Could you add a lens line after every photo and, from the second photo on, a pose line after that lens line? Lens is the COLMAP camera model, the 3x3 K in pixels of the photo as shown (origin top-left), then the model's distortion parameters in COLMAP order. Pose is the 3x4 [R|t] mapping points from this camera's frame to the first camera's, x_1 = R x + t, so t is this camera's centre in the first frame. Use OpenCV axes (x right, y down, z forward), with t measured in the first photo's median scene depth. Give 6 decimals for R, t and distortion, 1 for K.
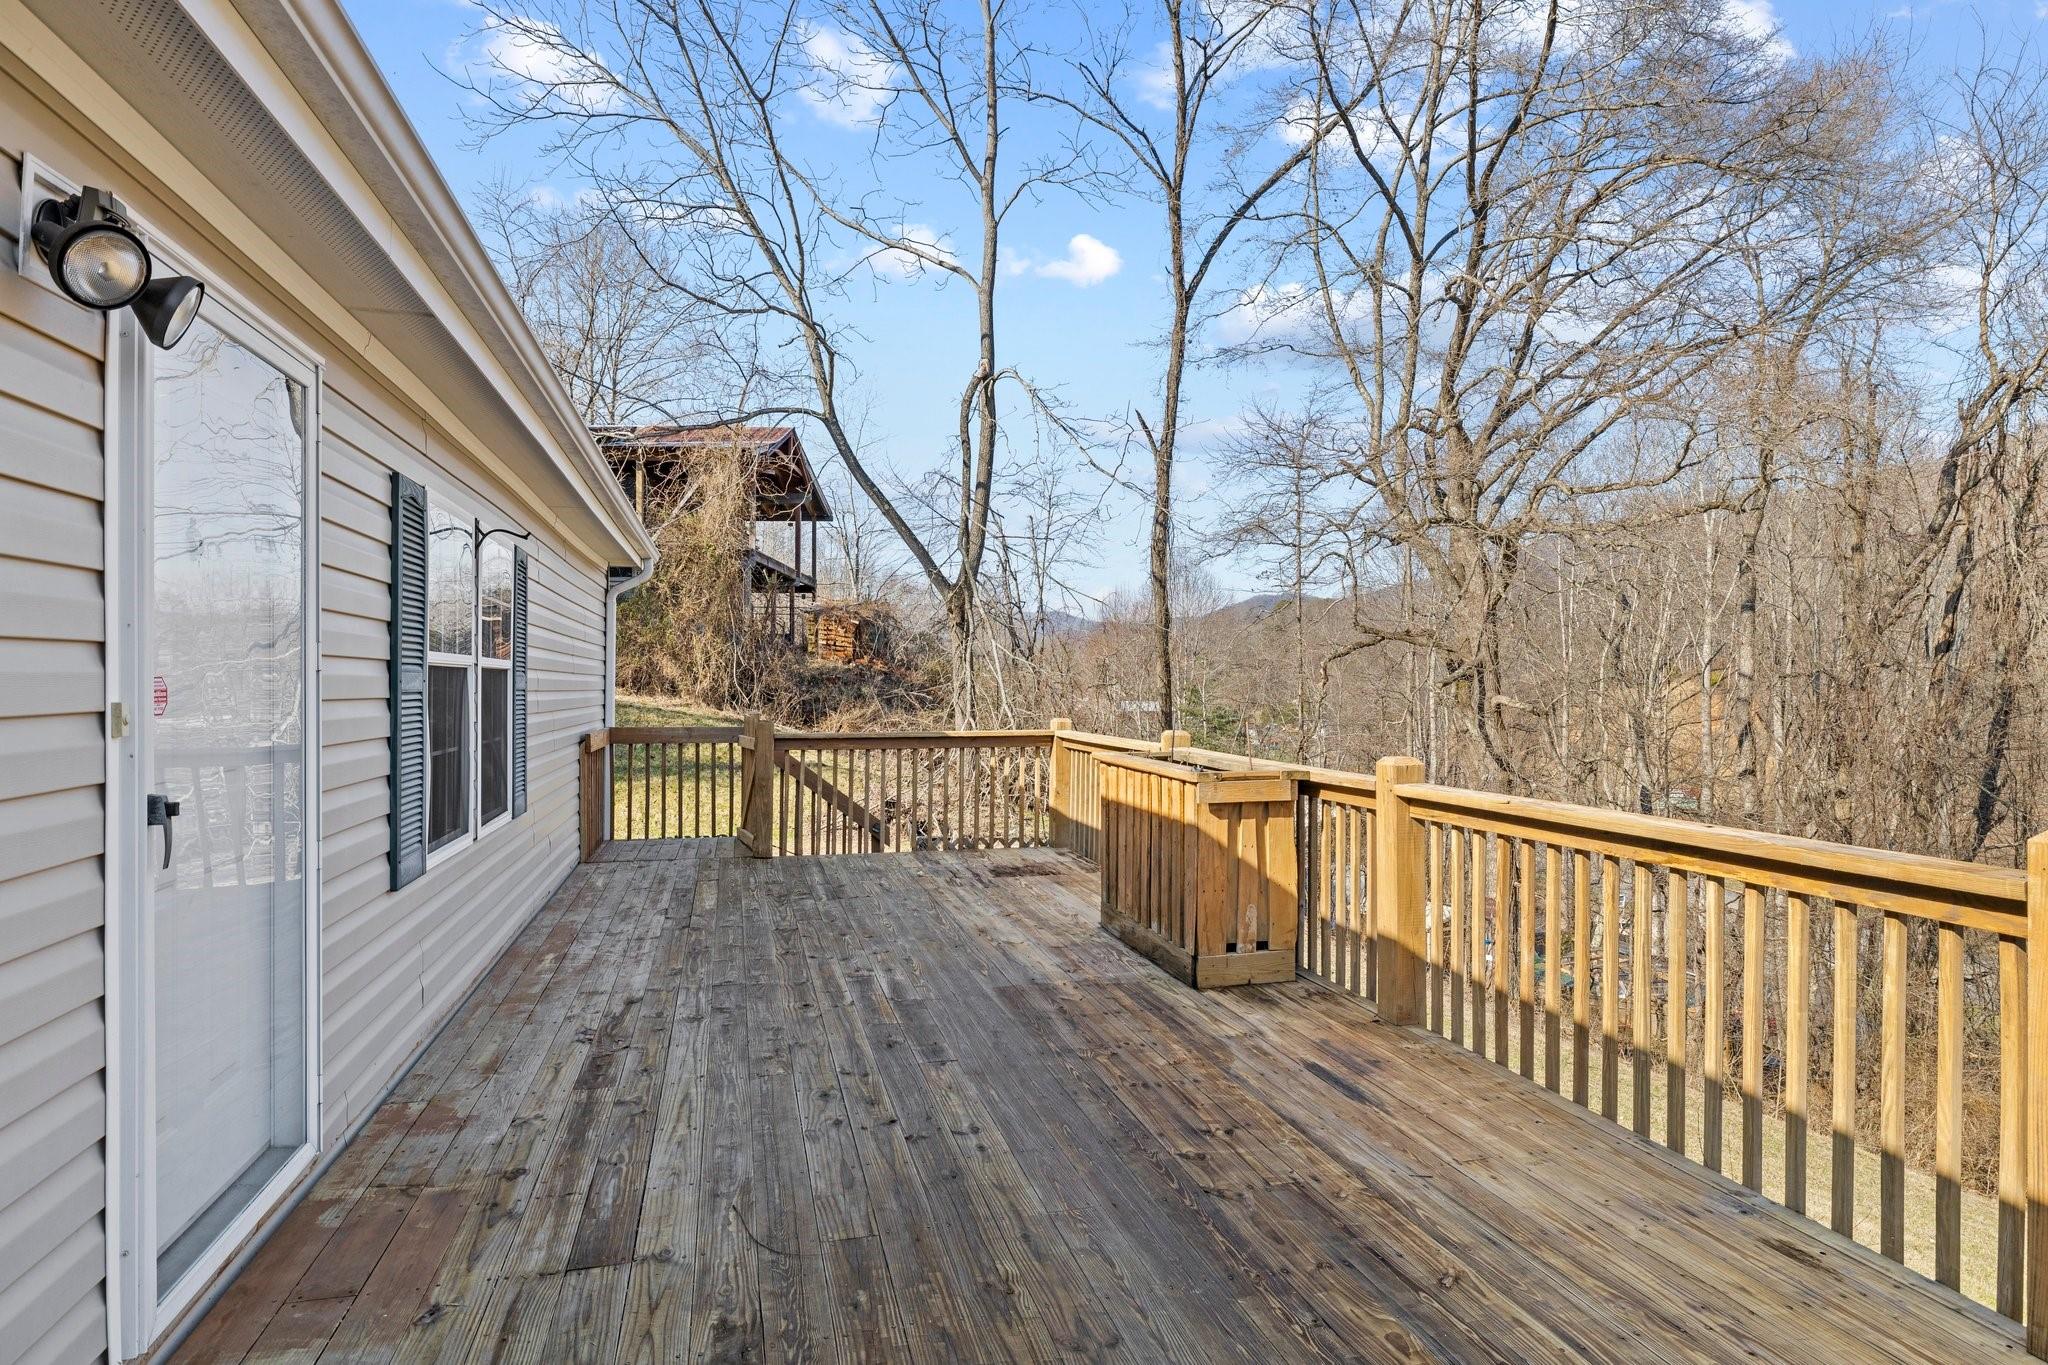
lens RADIAL K [[1123.5, 0, 1025.0], [0, 1123.5, 682.8], [0, 0, 1]] dist [-0.001547, 0.000592]
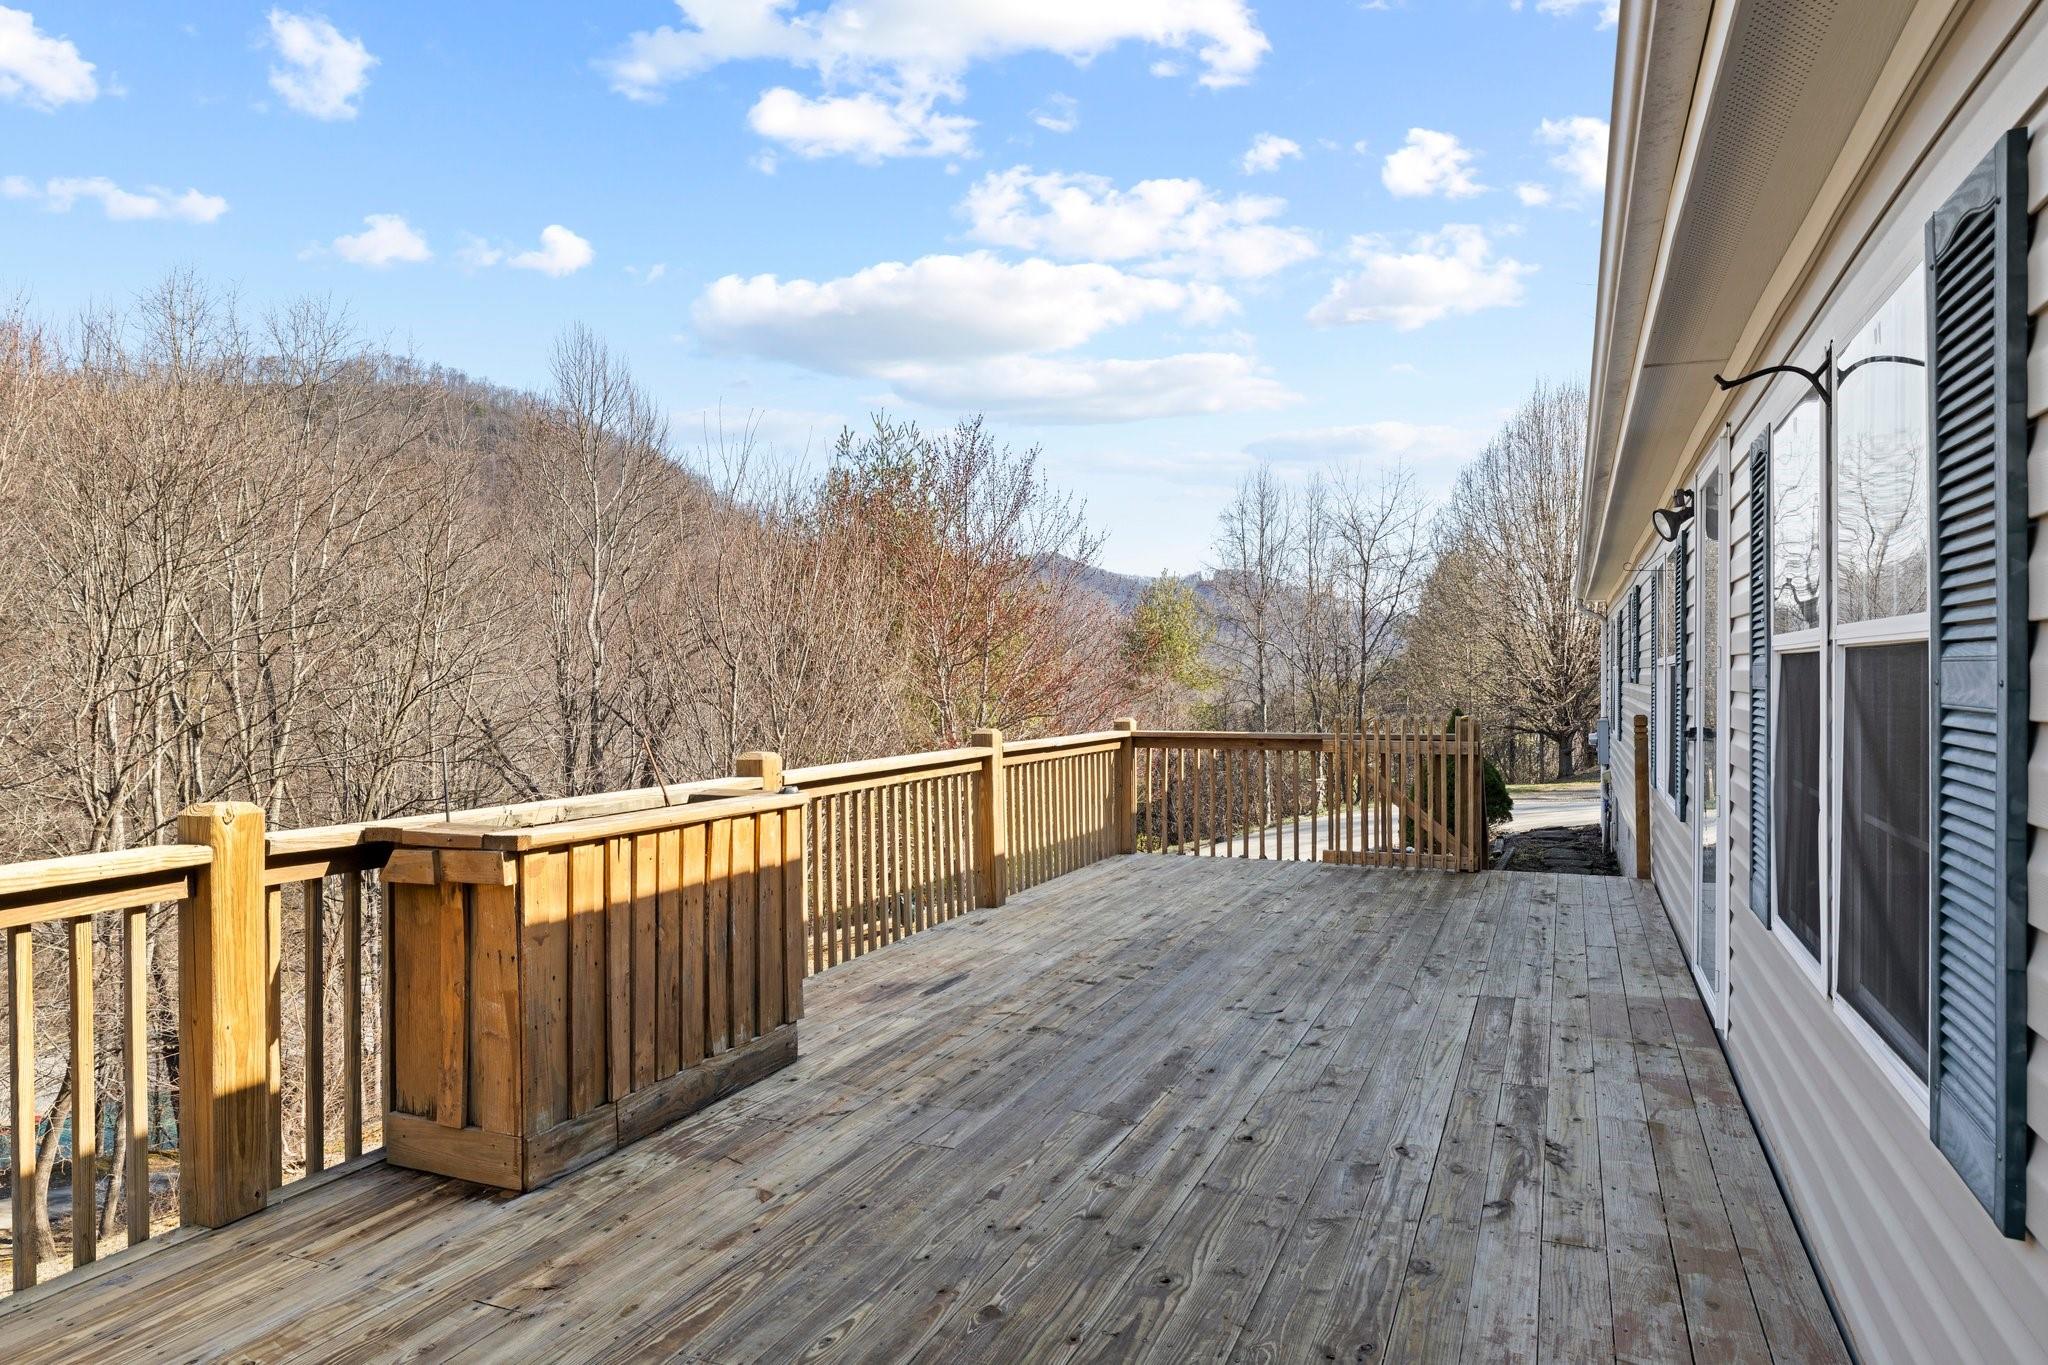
lens RADIAL K [[1241.4, 0, 1023.1], [0, 1241.4, 677.7], [0, 0, 1]] dist [-0.001572, 0.000503]
pose [[-0.786786, 0.005798, 0.617198, -0.626325], [0.006863, 0.999976, -0.000645, -0.003752], [-0.617188, 0.003728, -0.786807, 1.877345]]
